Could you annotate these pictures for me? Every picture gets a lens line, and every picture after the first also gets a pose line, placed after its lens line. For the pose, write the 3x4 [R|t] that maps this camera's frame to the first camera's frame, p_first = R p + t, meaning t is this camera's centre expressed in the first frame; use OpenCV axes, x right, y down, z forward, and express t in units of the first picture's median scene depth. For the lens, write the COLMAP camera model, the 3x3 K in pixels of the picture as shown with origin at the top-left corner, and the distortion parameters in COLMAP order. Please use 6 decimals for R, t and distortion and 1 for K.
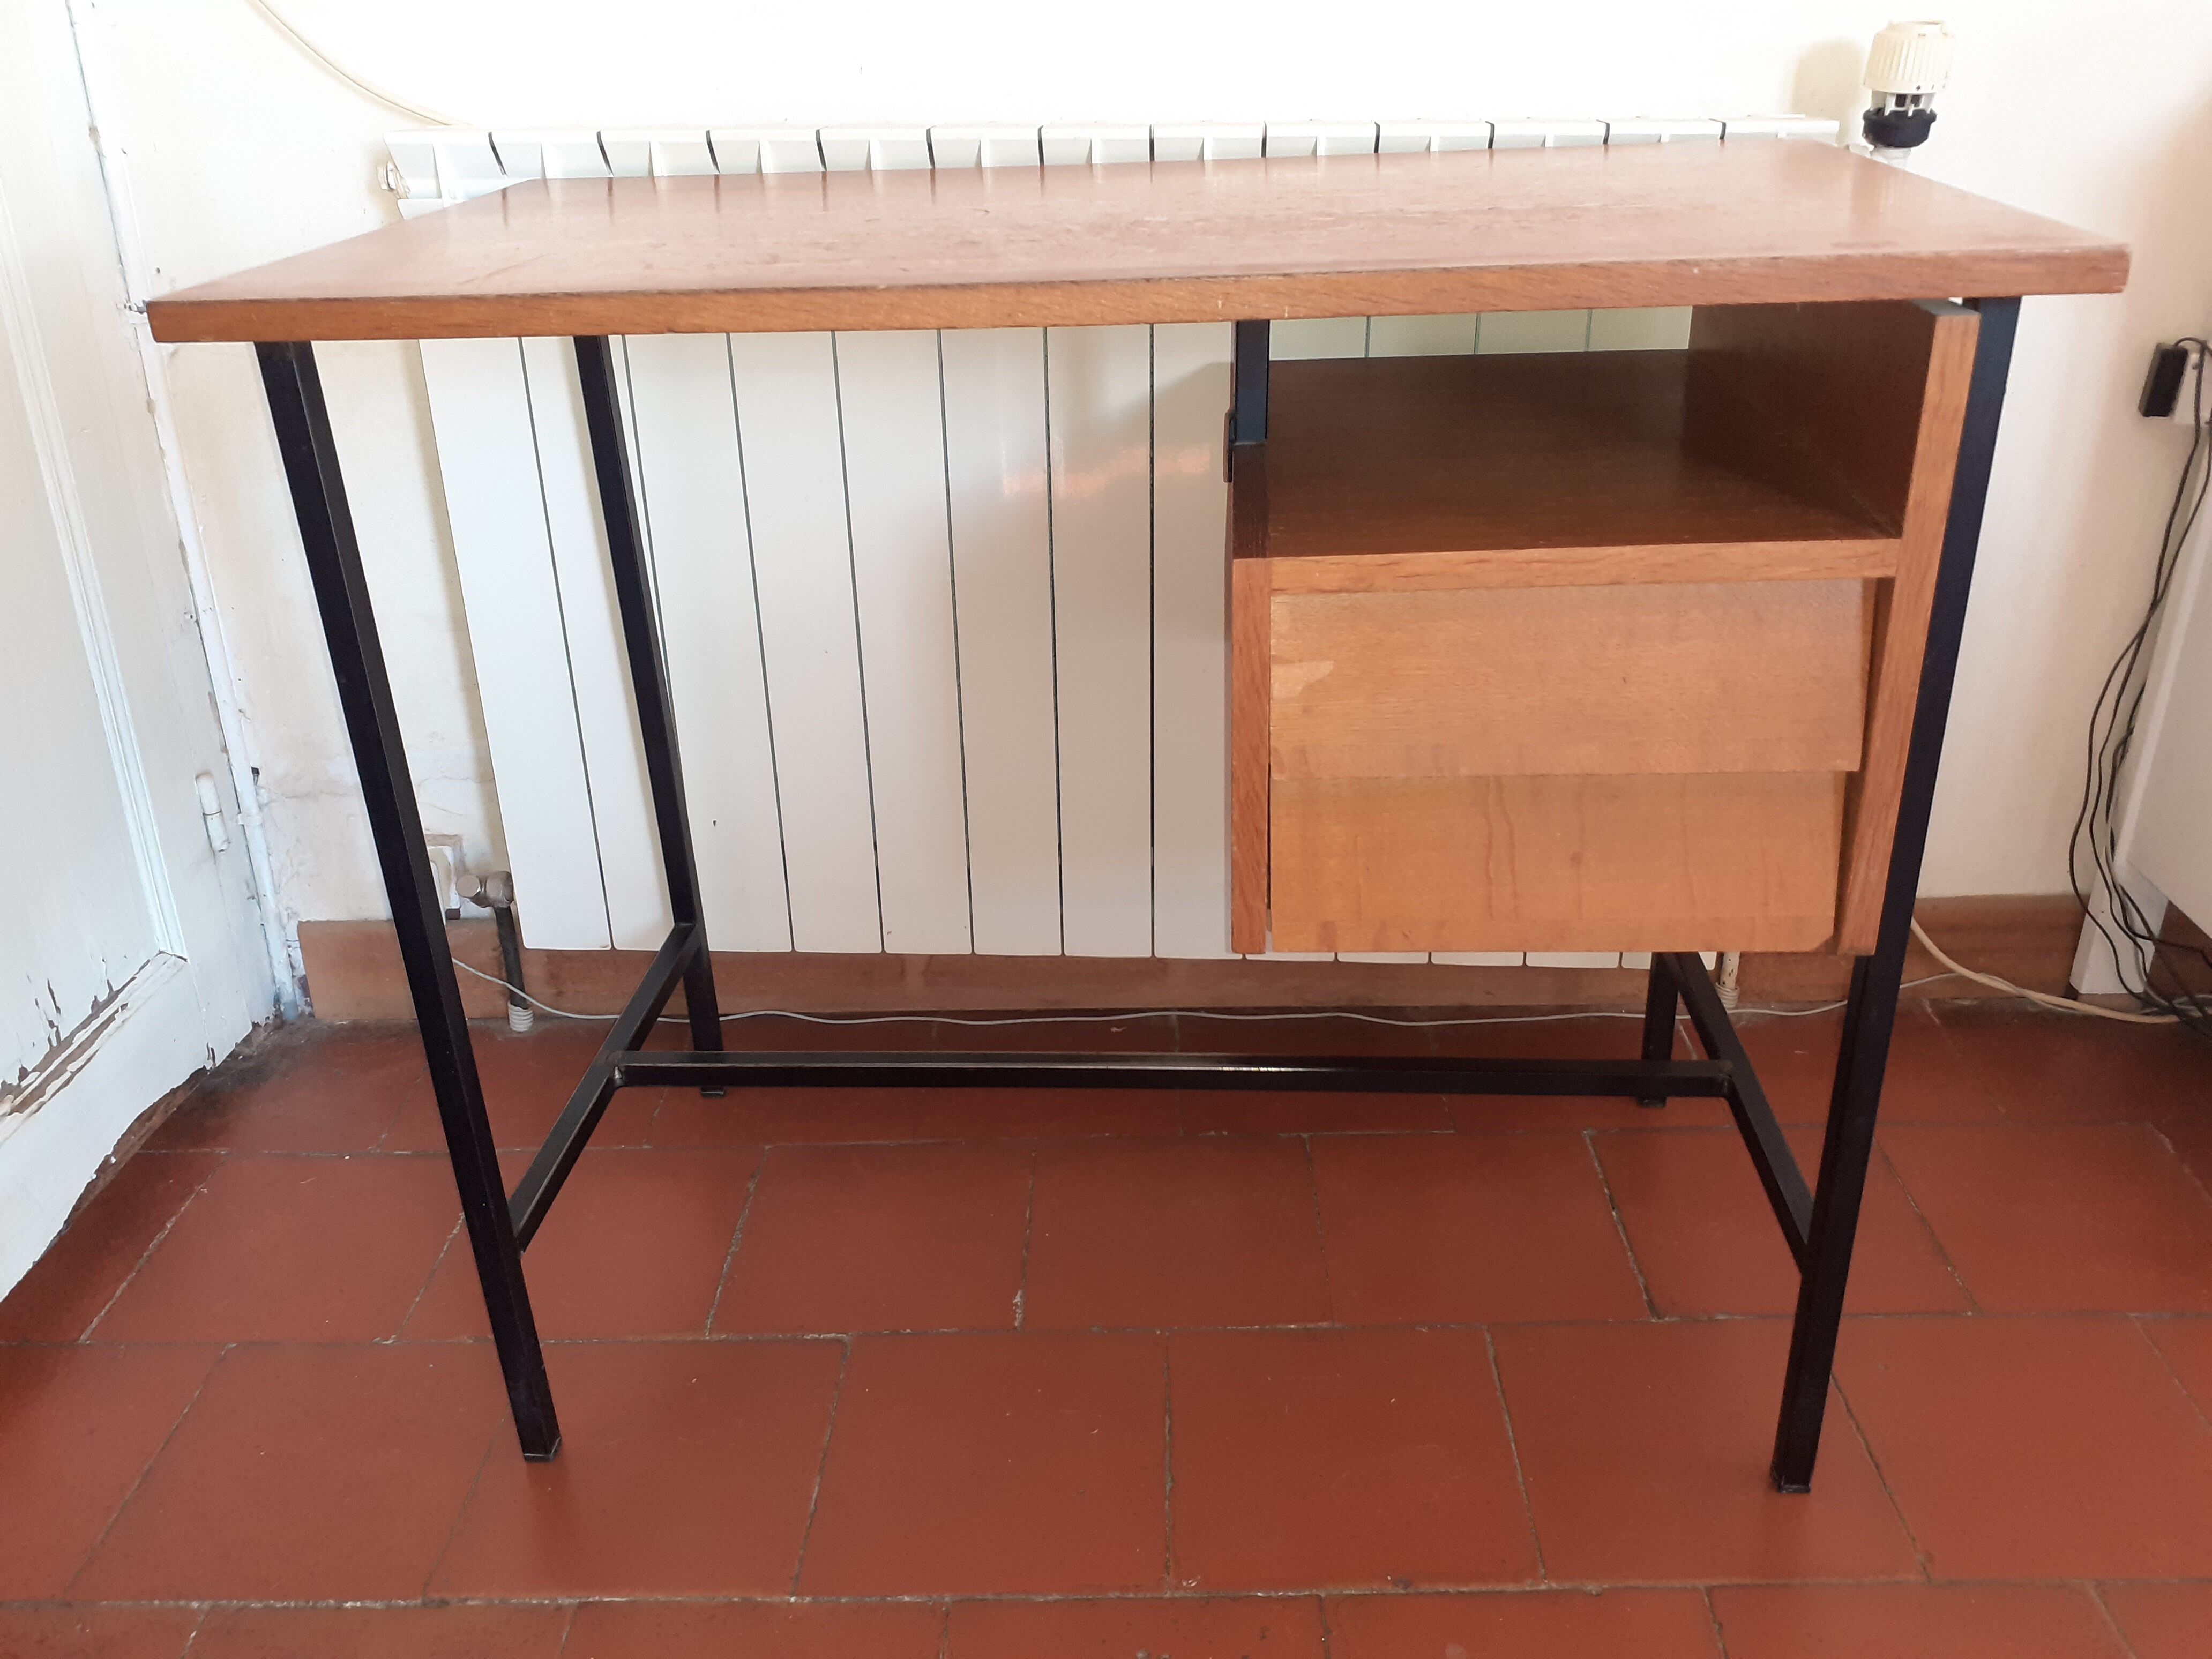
lens RADIAL K [[1805.2, 0, 1117.0], [0, 1805.2, 834.5], [0, 0, 1]] dist [0.038371, -0.079129]
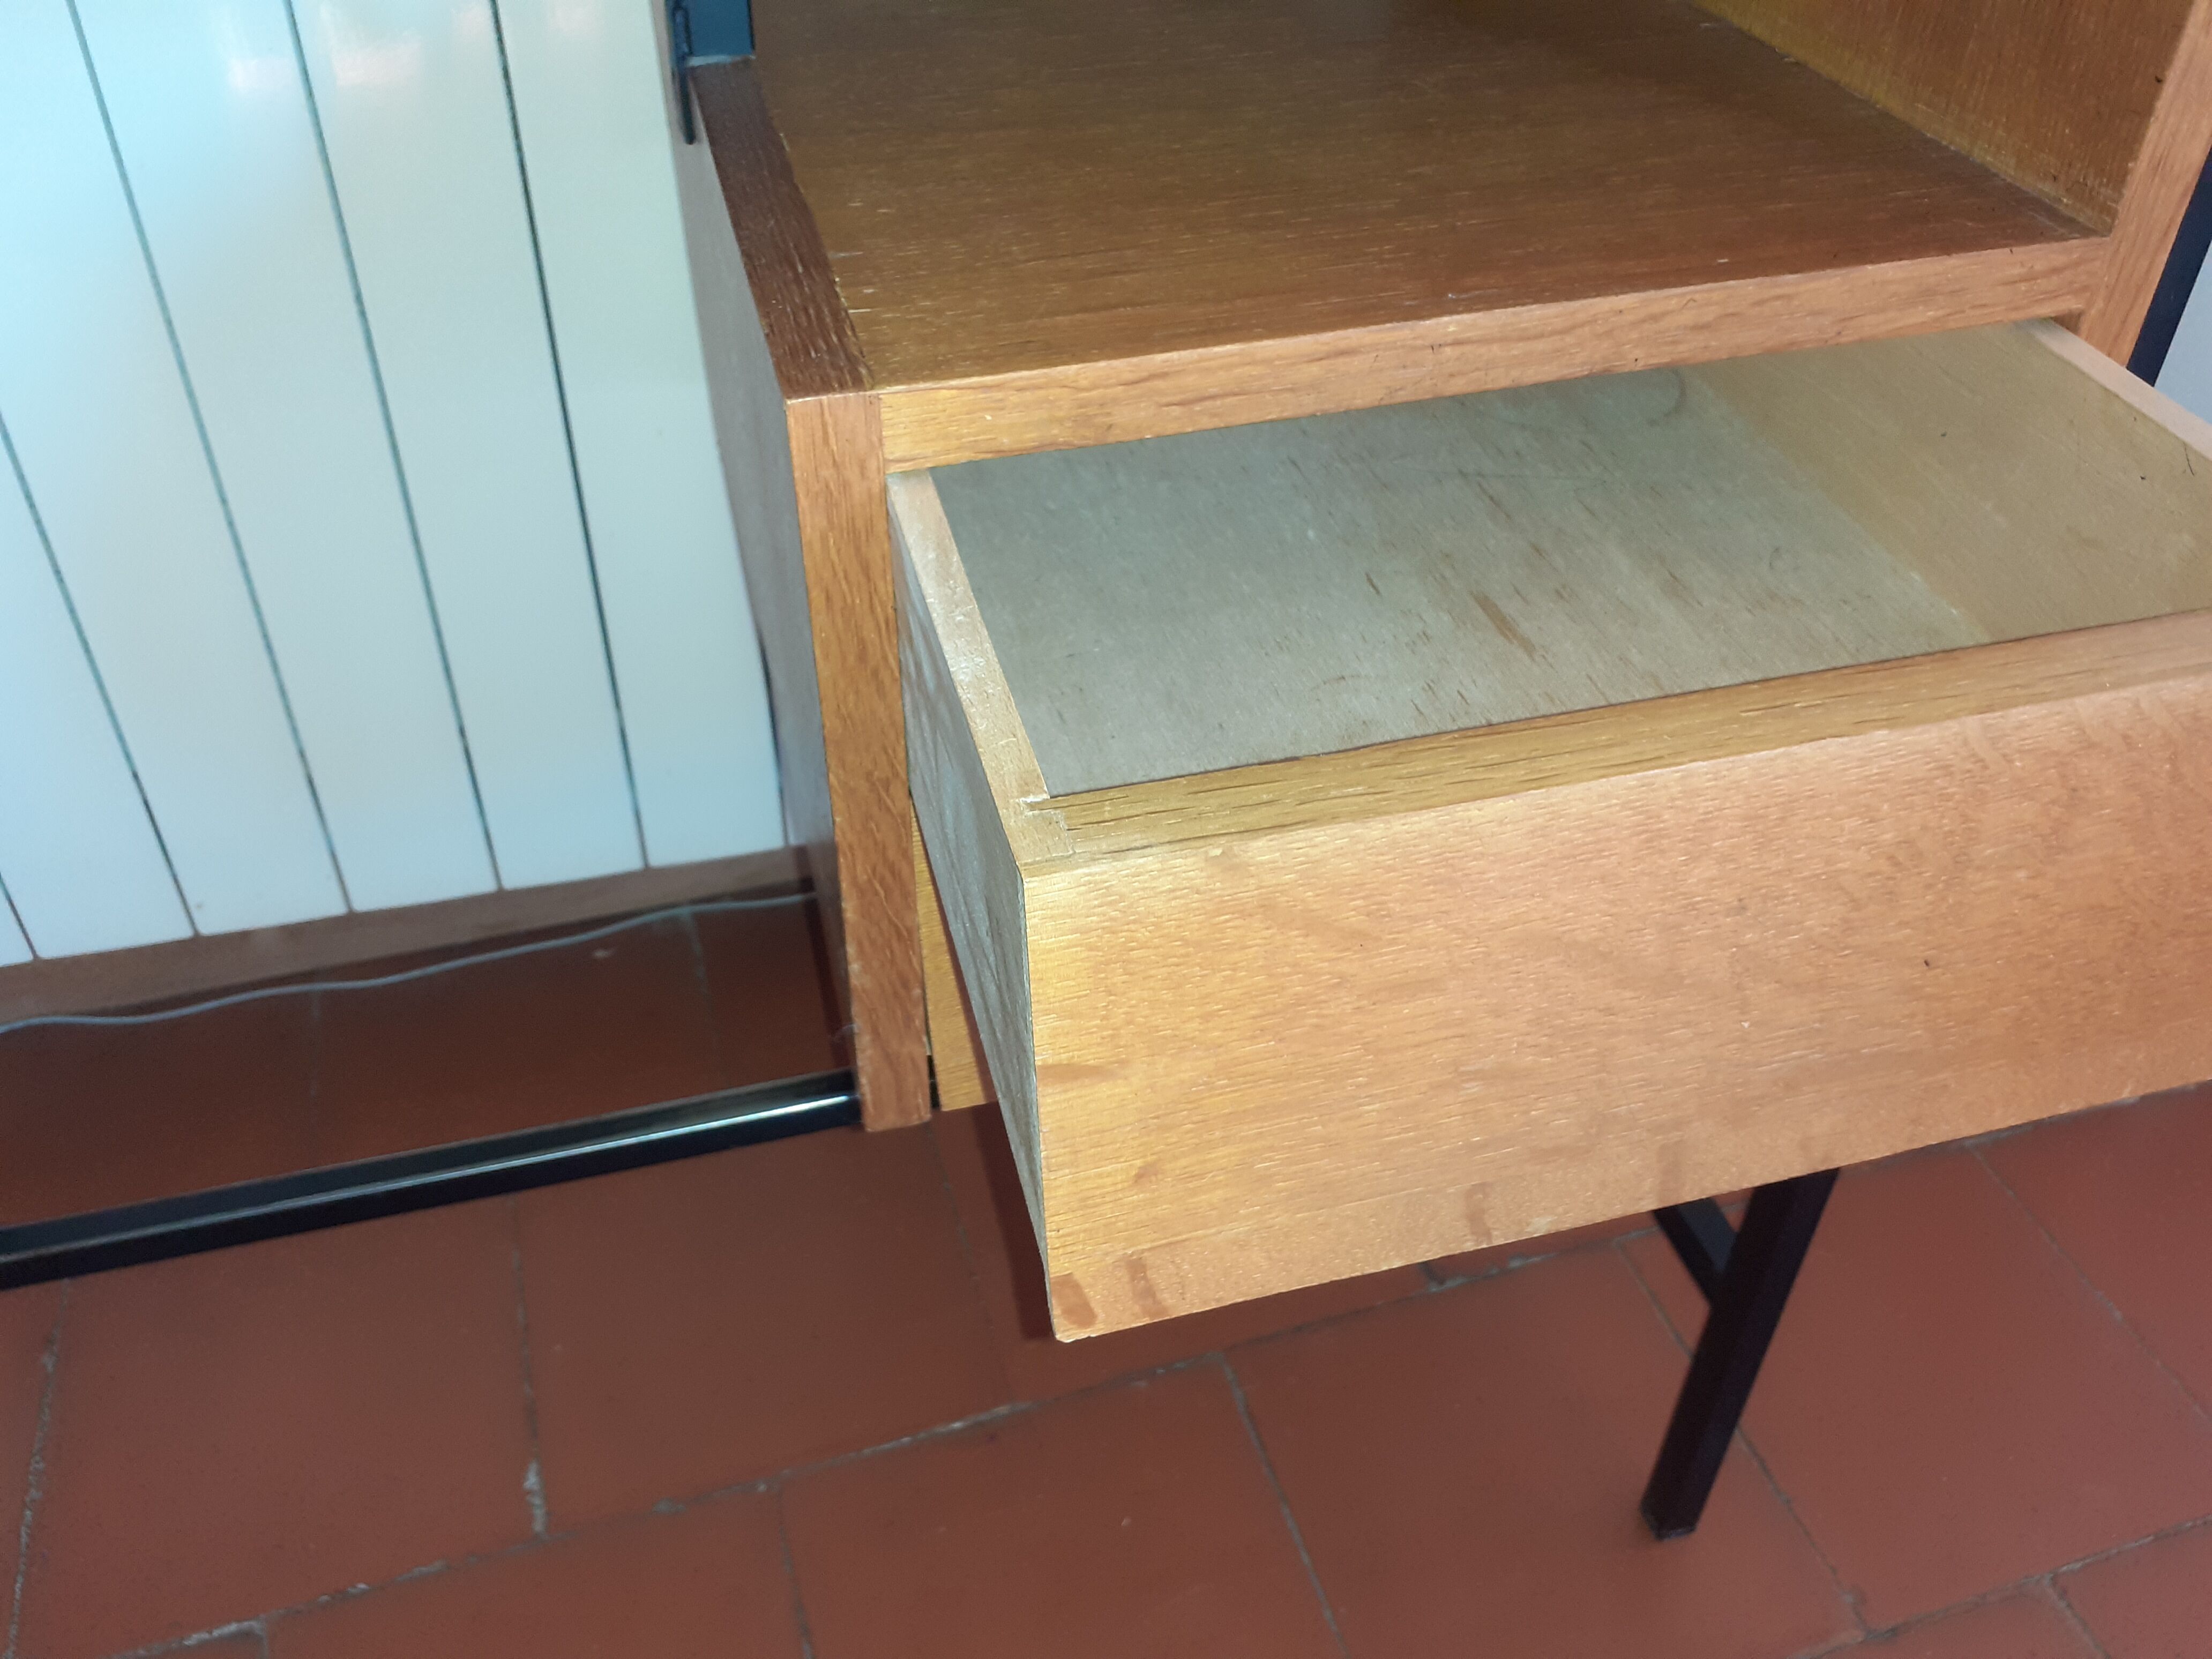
lens RADIAL K [[1805.2, 0, 1124.0], [0, 1805.2, 832.6], [0, 0, 1]] dist [0.038371, -0.079129]
pose [[0.944100, -0.171907, 0.281287, 0.002301], [0.103864, 0.964925, 0.241106, -0.100686], [-0.312868, -0.198413, 0.928841, 0.385703]]
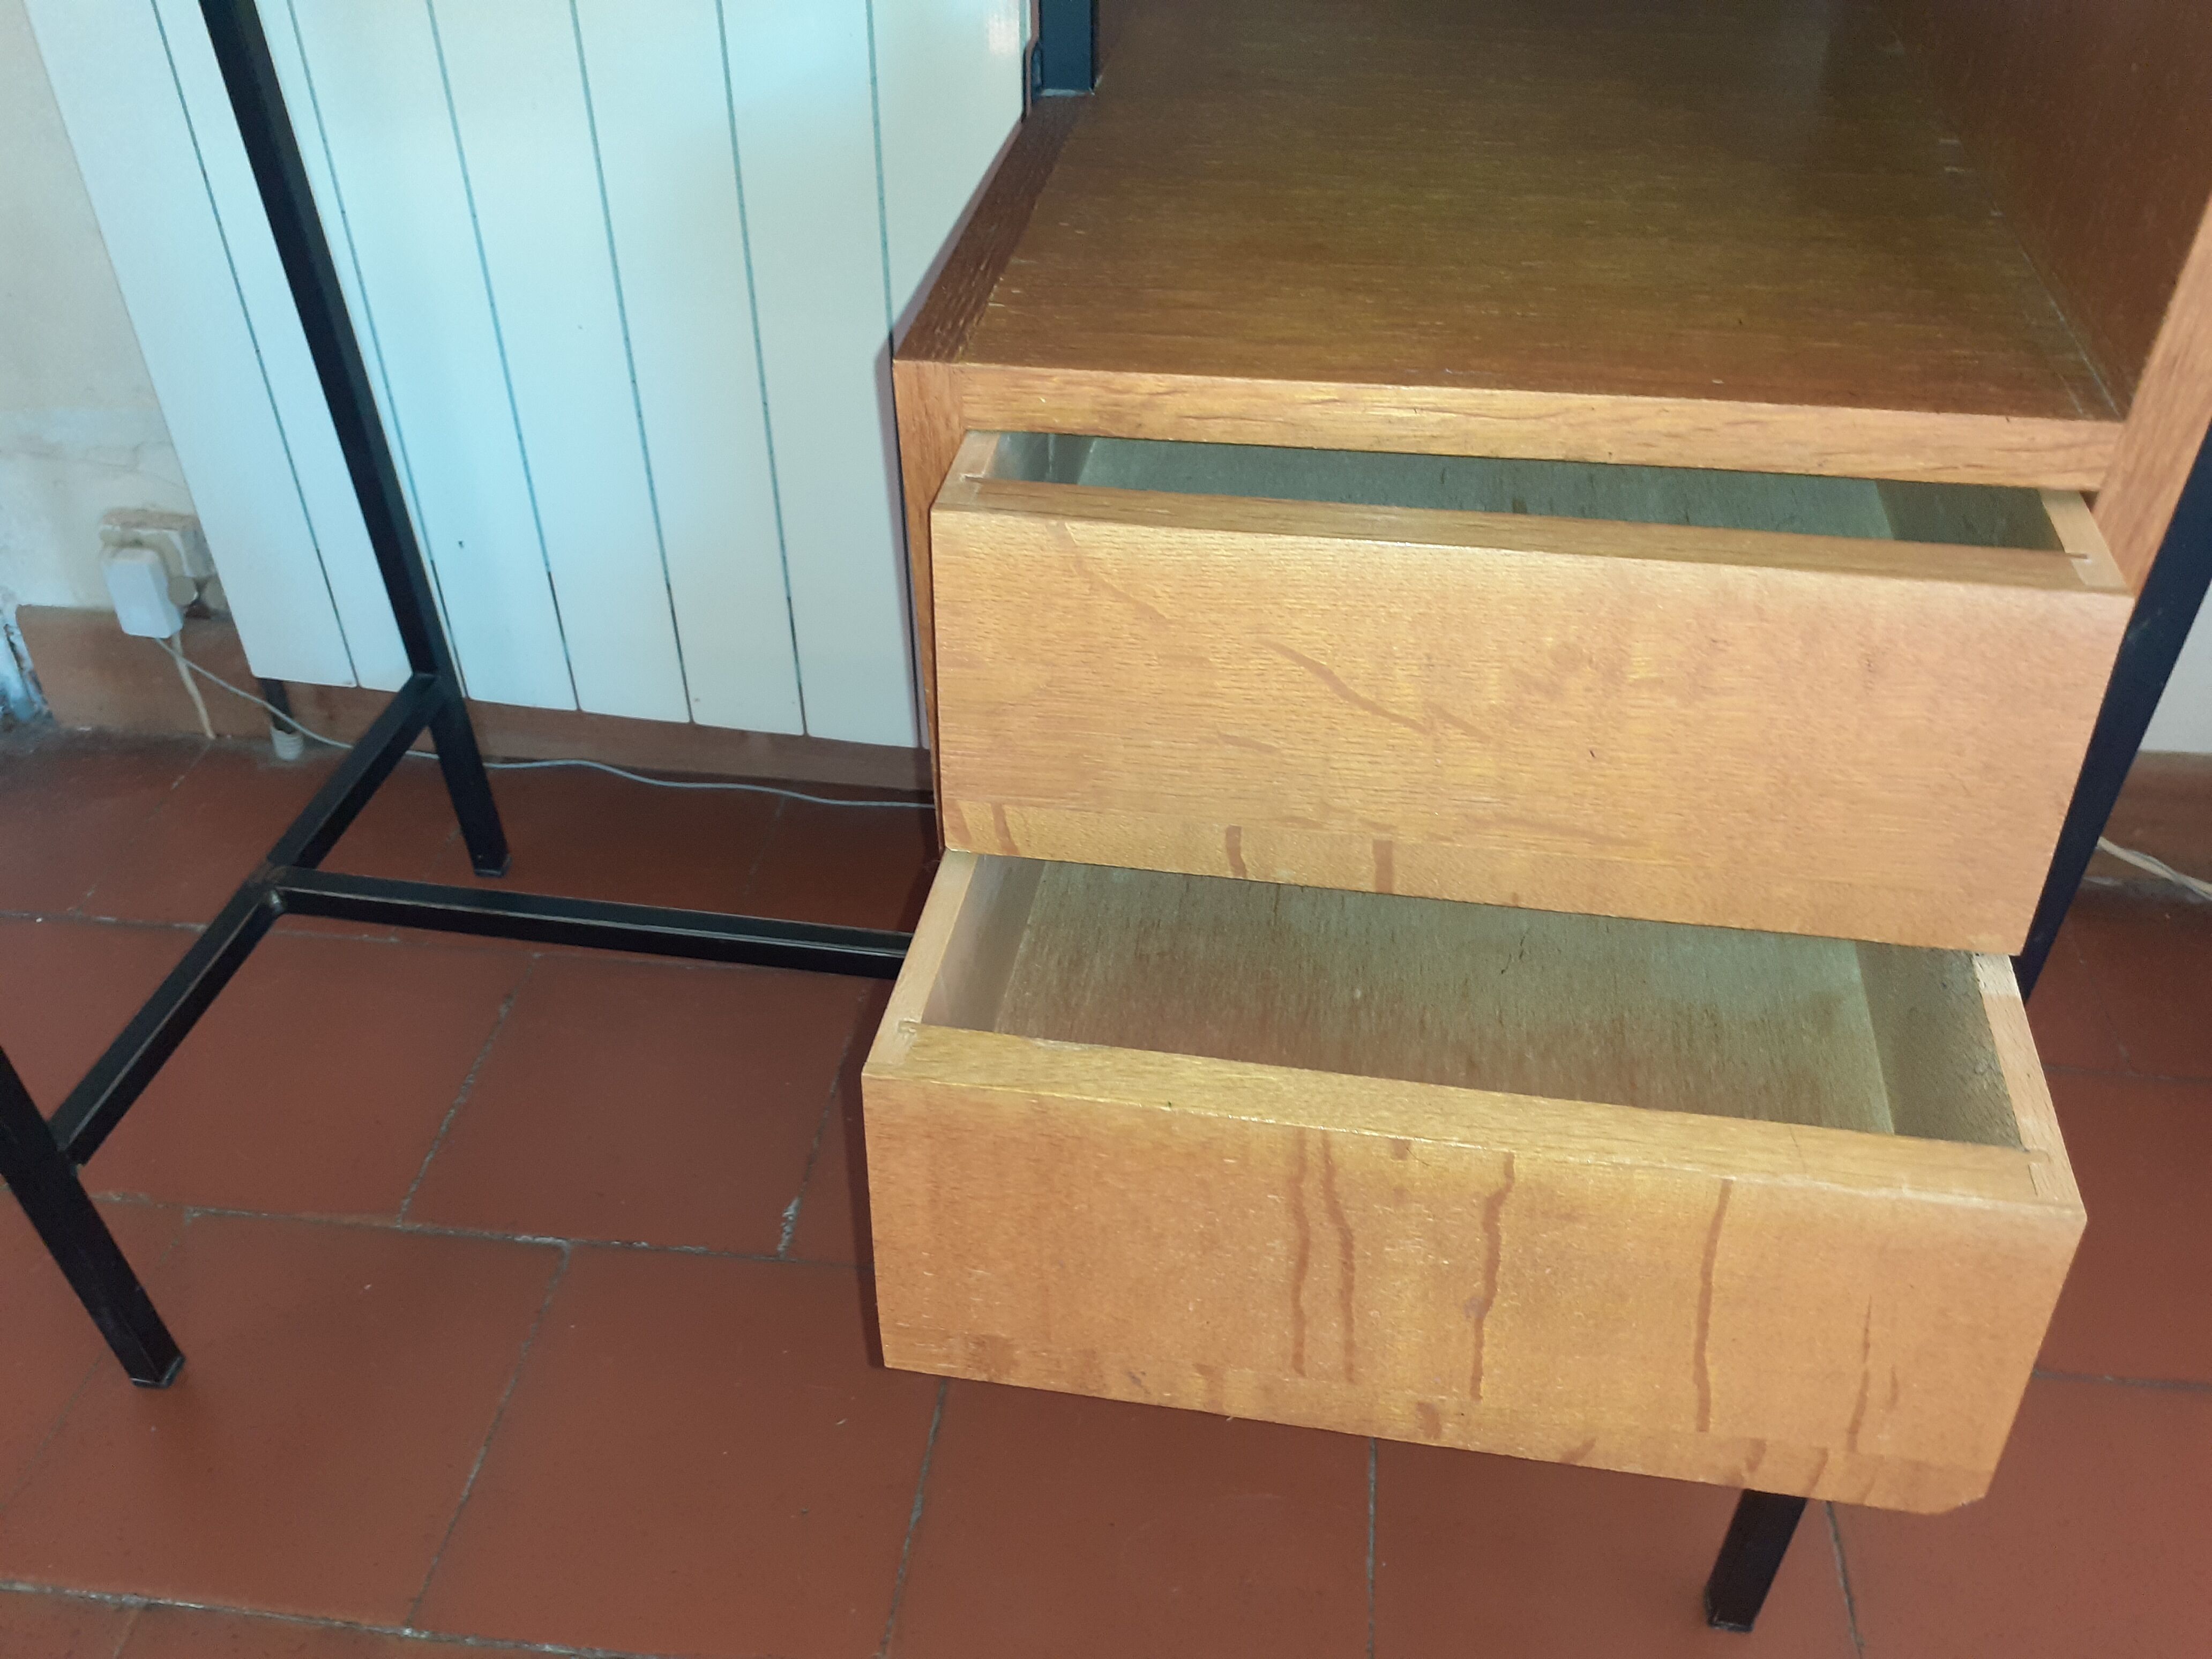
lens RADIAL K [[1805.2, 0, 1115.4], [0, 1805.2, 840.6], [0, 0, 1]] dist [0.038371, -0.079129]
pose [[0.994618, 0.085594, -0.058382, 0.119903], [-0.069249, 0.968321, 0.239916, -0.099842], [0.077068, -0.234582, 0.969037, 0.289539]]
